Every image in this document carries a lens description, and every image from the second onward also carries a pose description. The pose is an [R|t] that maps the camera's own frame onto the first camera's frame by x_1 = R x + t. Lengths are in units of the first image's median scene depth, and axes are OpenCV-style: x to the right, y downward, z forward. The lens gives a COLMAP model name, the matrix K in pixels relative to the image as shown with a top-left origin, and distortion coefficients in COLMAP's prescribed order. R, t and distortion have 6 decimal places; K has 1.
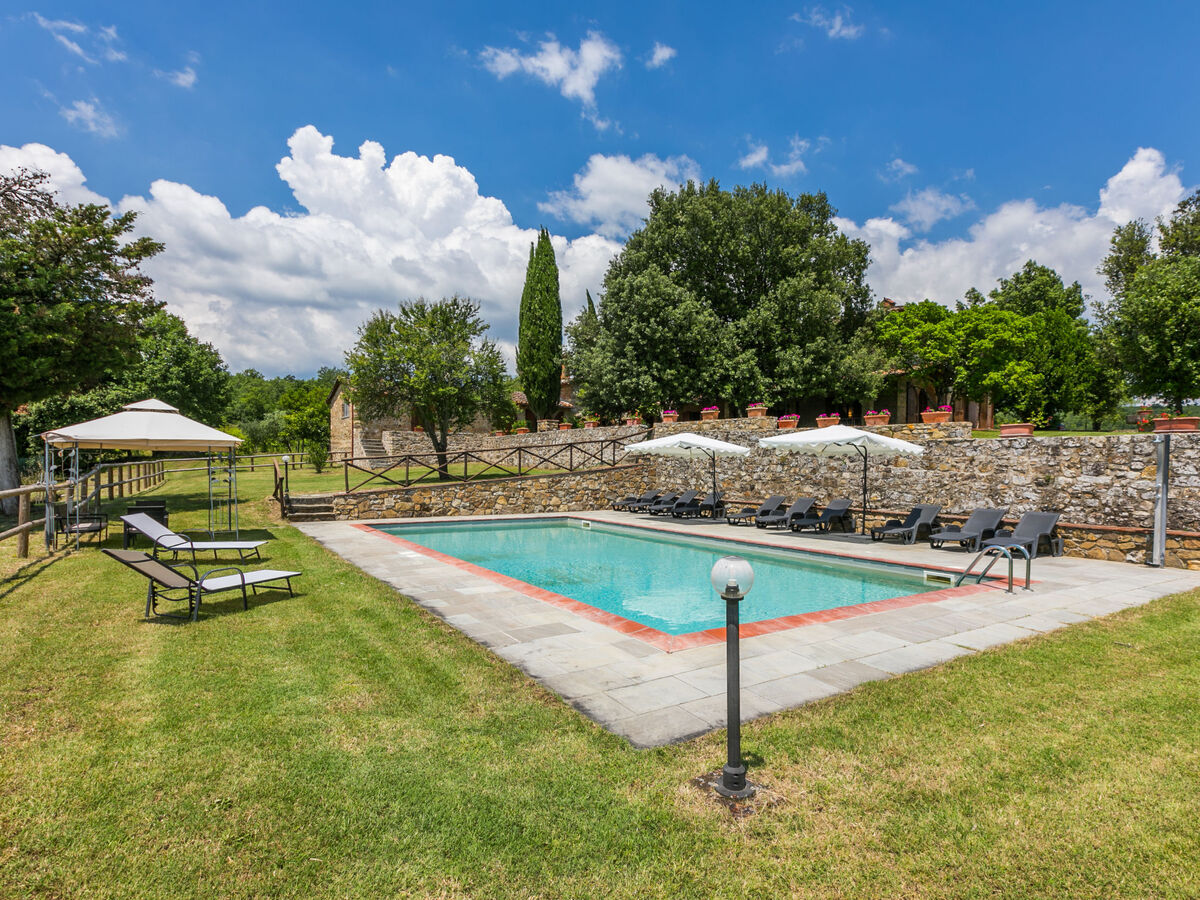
lens RADIAL K [[604.8, 0, 600.0], [0, 604.8, 450.0], [0, 0, 1]] dist [0.001001, 0.000092]
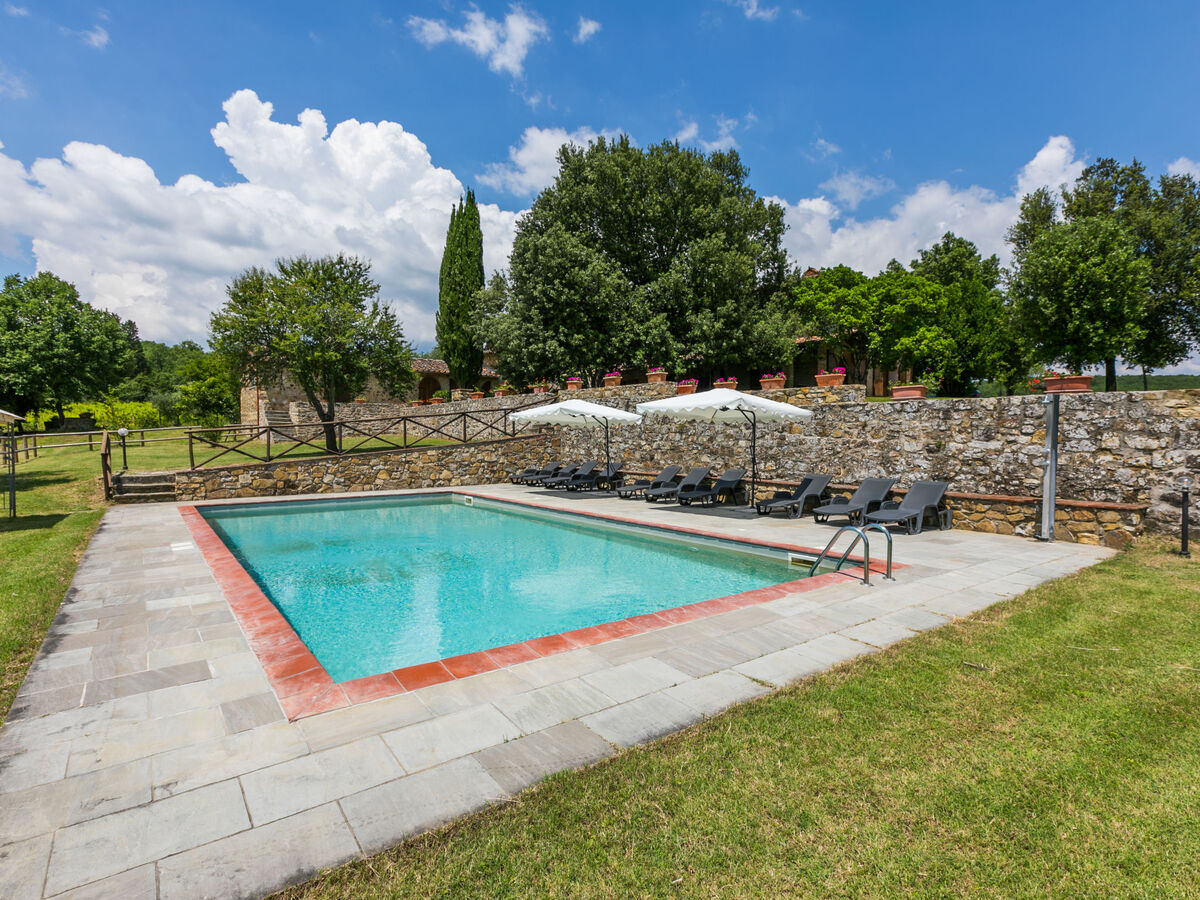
lens RADIAL K [[590.8, 0, 596.2], [0, 590.8, 427.8], [0, 0, 1]] dist [-0.000464, 0.000251]
pose [[0.997565, -0.009216, 0.069126, 0.092869], [0.008437, 0.999898, 0.011548, 0.004092], [-0.069226, -0.010937, 0.997541, 0.081734]]
